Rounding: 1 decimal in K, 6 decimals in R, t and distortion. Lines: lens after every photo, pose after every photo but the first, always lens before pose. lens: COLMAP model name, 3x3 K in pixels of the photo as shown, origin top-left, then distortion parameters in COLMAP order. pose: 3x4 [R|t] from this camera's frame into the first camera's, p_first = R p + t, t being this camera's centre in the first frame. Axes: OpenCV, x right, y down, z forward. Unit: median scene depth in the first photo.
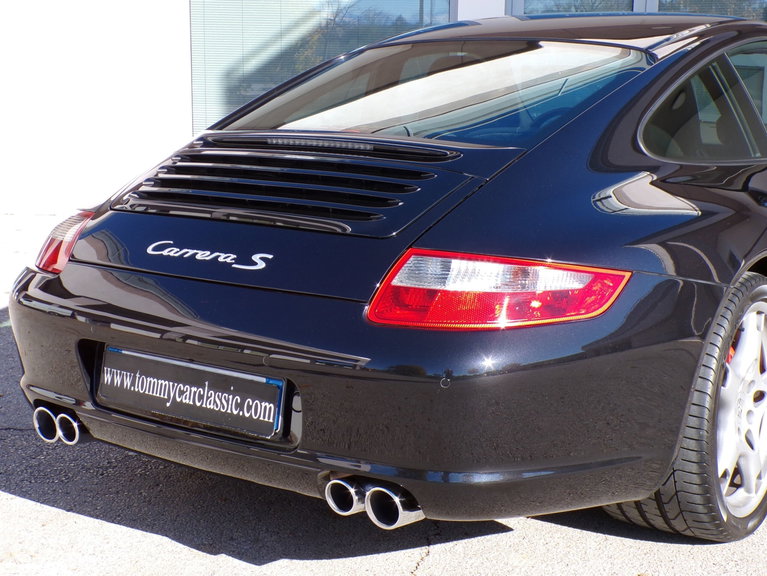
lens RADIAL K [[1241.7, 0, 385.5], [0, 1241.7, 291.8], [0, 0, 1]] dist [0.200493, 0.000000]
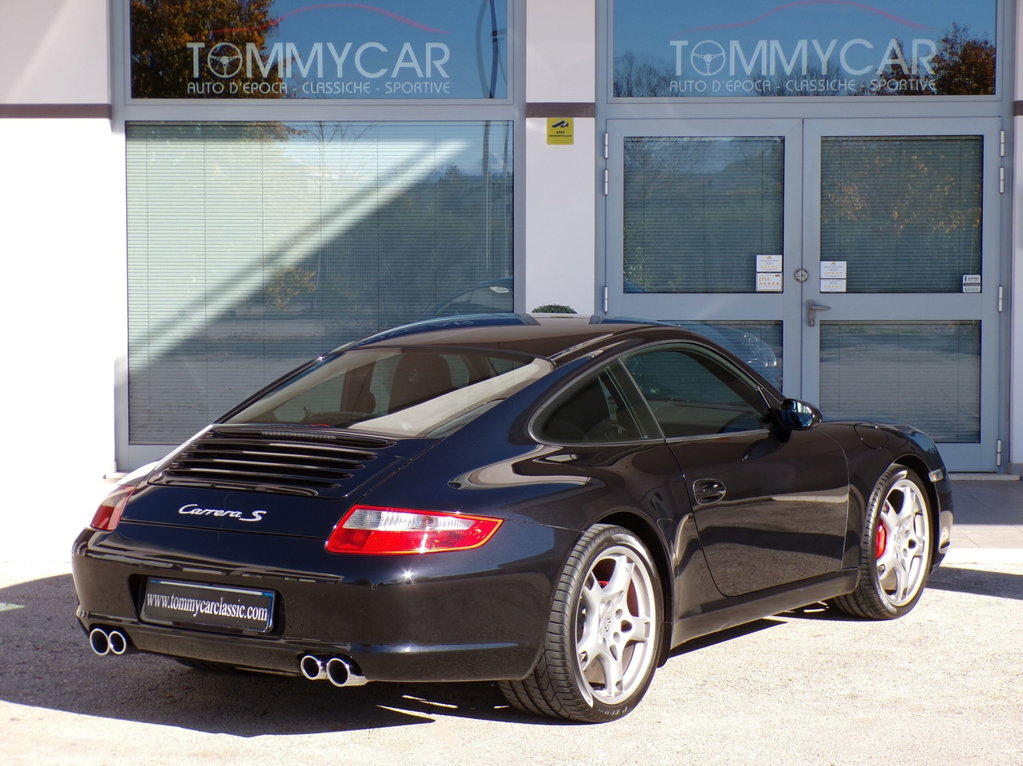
lens RADIAL K [[2437.5, 0, 521.9], [0, 2437.5, 331.9], [0, 0, 1]] dist [0.156134, 0.000000]
pose [[0.999493, -0.009576, 0.030366, 0.130626], [0.013592, 0.990763, -0.134925, 0.157914], [-0.028793, 0.135269, 0.990390, -1.963934]]
